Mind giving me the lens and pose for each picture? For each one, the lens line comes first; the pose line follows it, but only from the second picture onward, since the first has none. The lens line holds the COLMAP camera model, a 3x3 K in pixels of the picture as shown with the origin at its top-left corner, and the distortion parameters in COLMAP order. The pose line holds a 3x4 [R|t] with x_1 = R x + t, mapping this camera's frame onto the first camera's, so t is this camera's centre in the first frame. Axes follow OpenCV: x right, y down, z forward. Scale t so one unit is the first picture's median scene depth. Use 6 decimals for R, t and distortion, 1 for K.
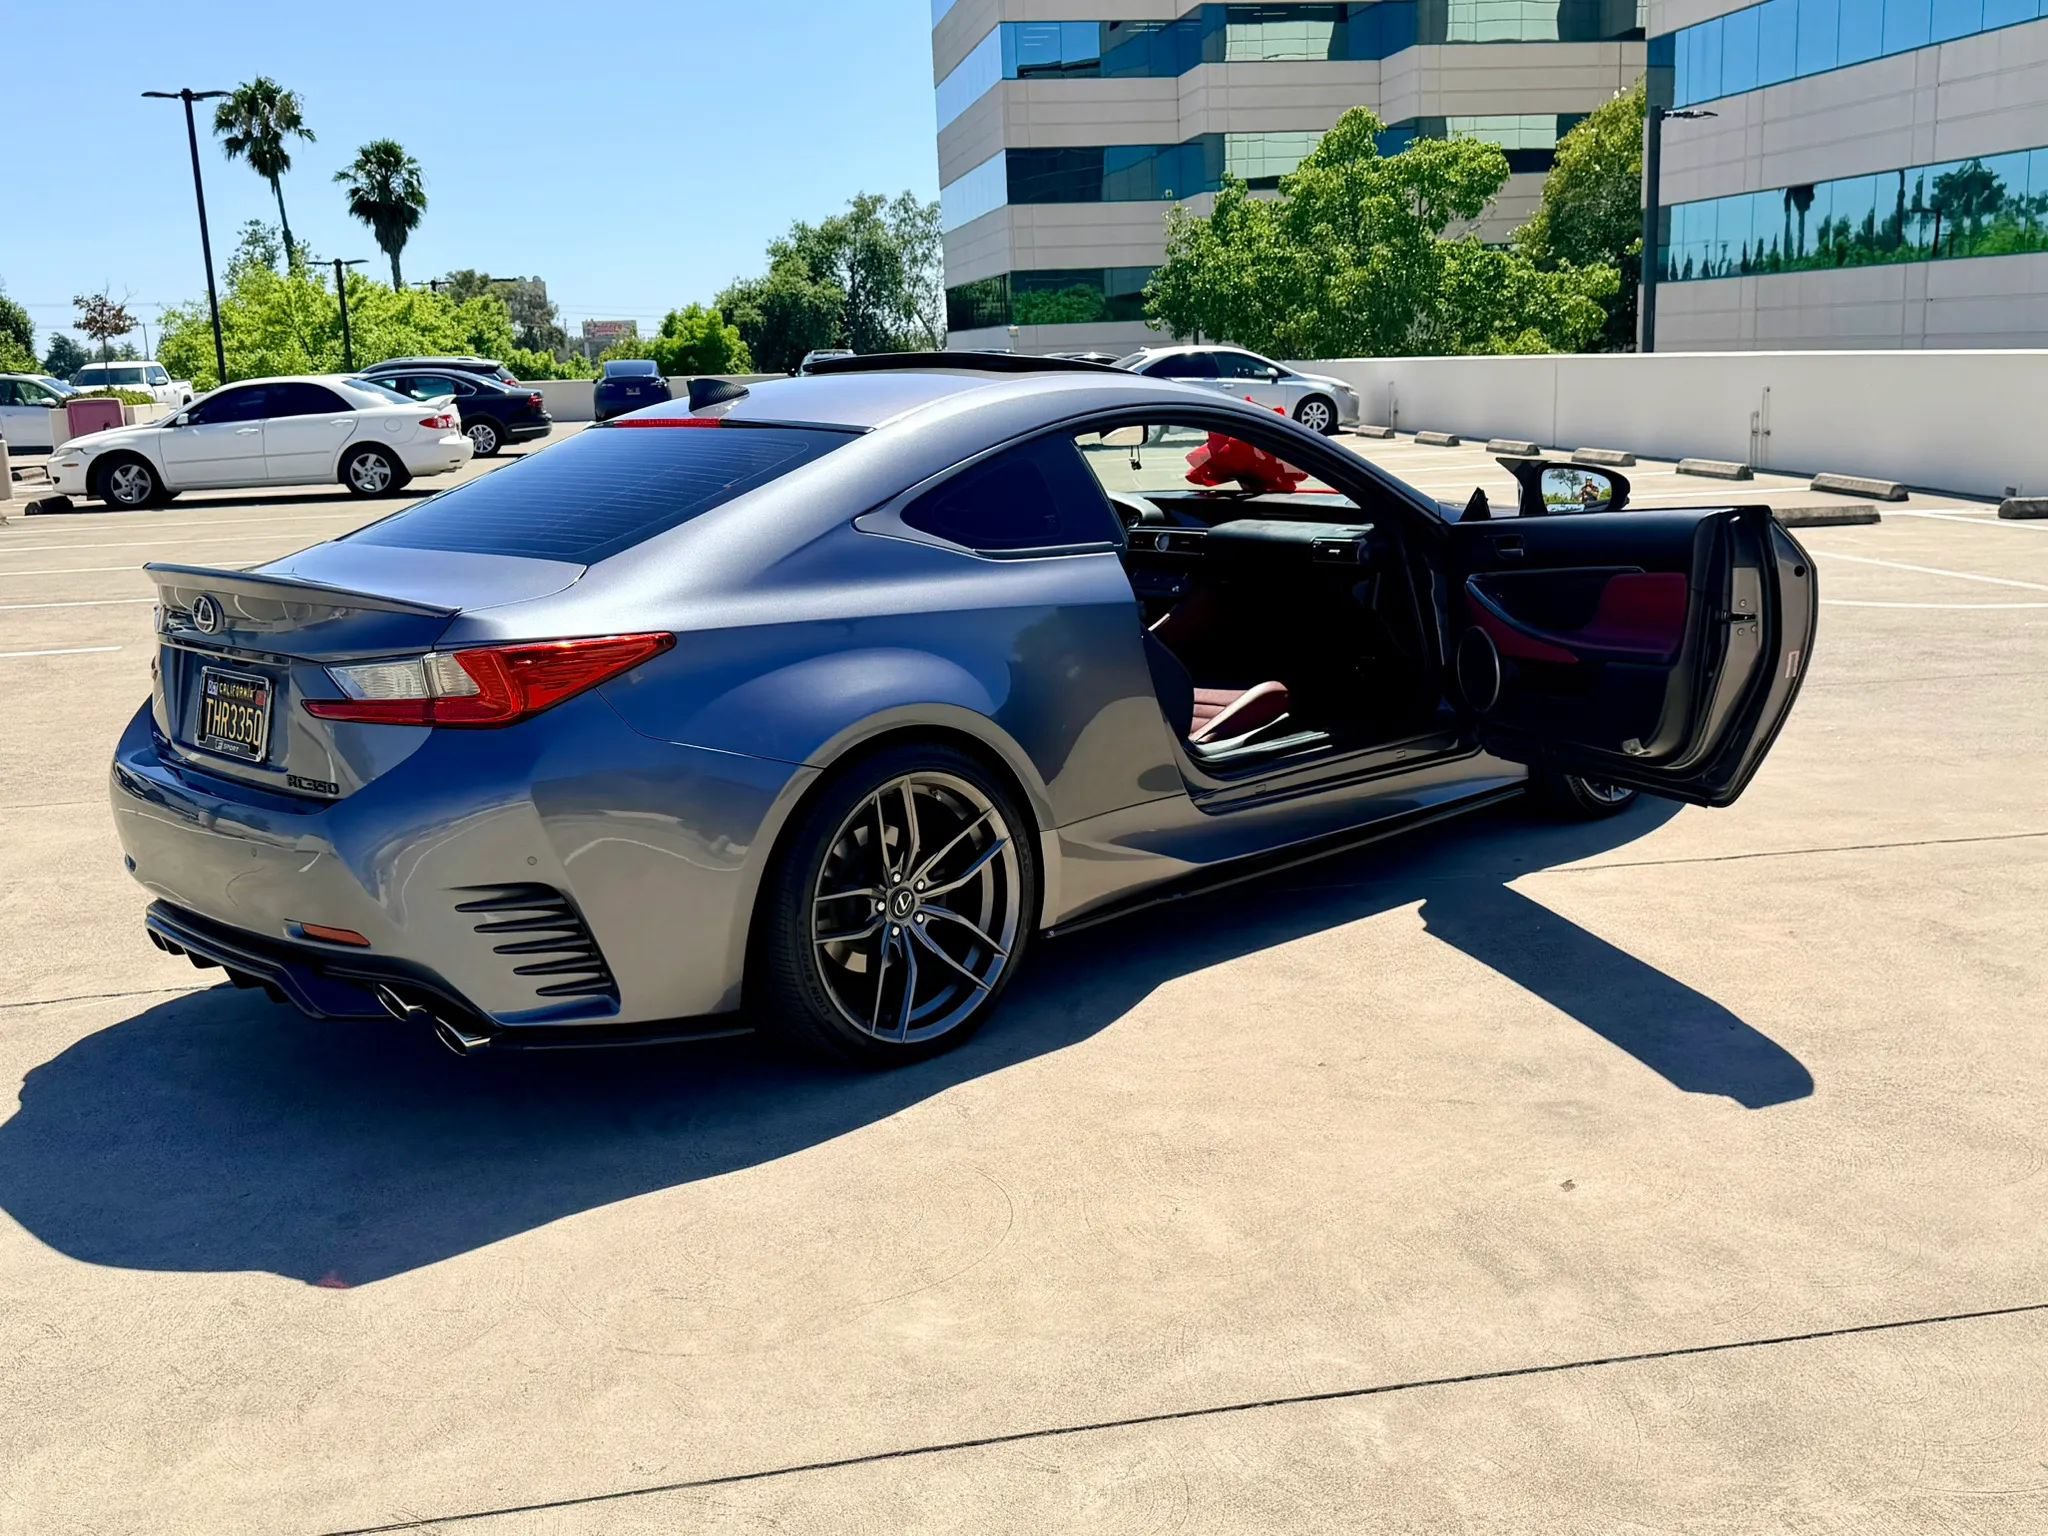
lens RADIAL K [[1917.1, 0, 1030.2], [0, 1917.1, 762.6], [0, 0, 1]] dist [0.186912, -0.384692]
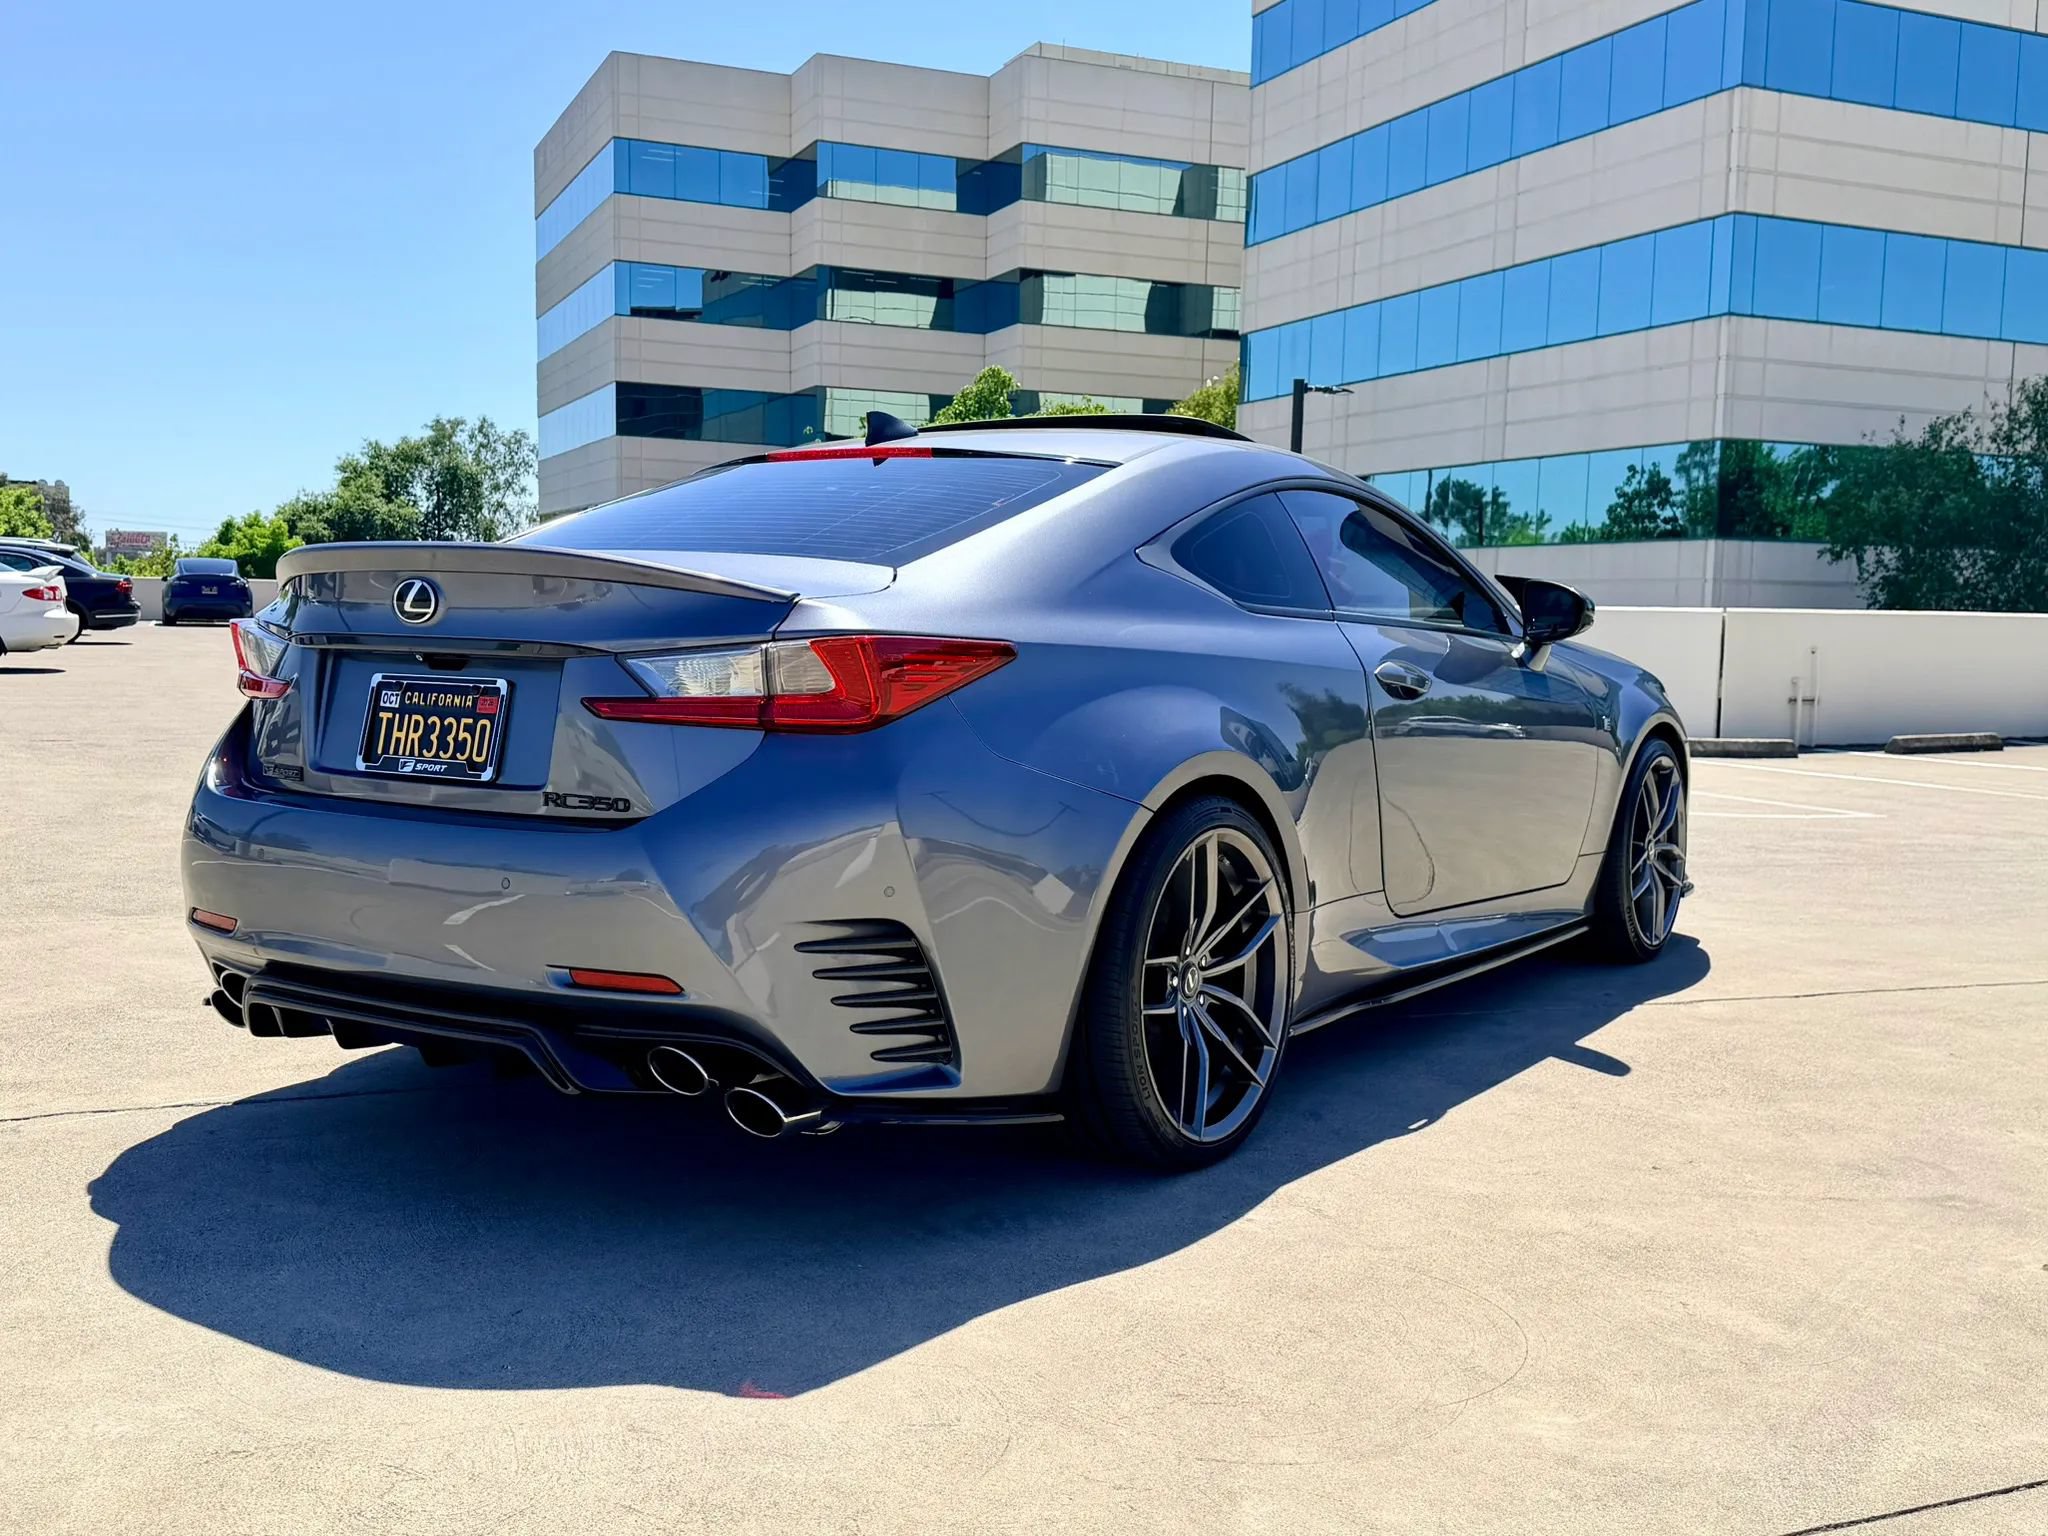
lens RADIAL K [[1925.1, 0, 1029.3], [0, 1925.1, 771.0], [0, 0, 1]] dist [0.193447, -0.408851]
pose [[0.974568, 0.041021, 0.220304, -0.098679], [-0.013471, 0.992049, -0.125129, 0.026347], [-0.223686, 0.118979, 0.967372, 0.045939]]
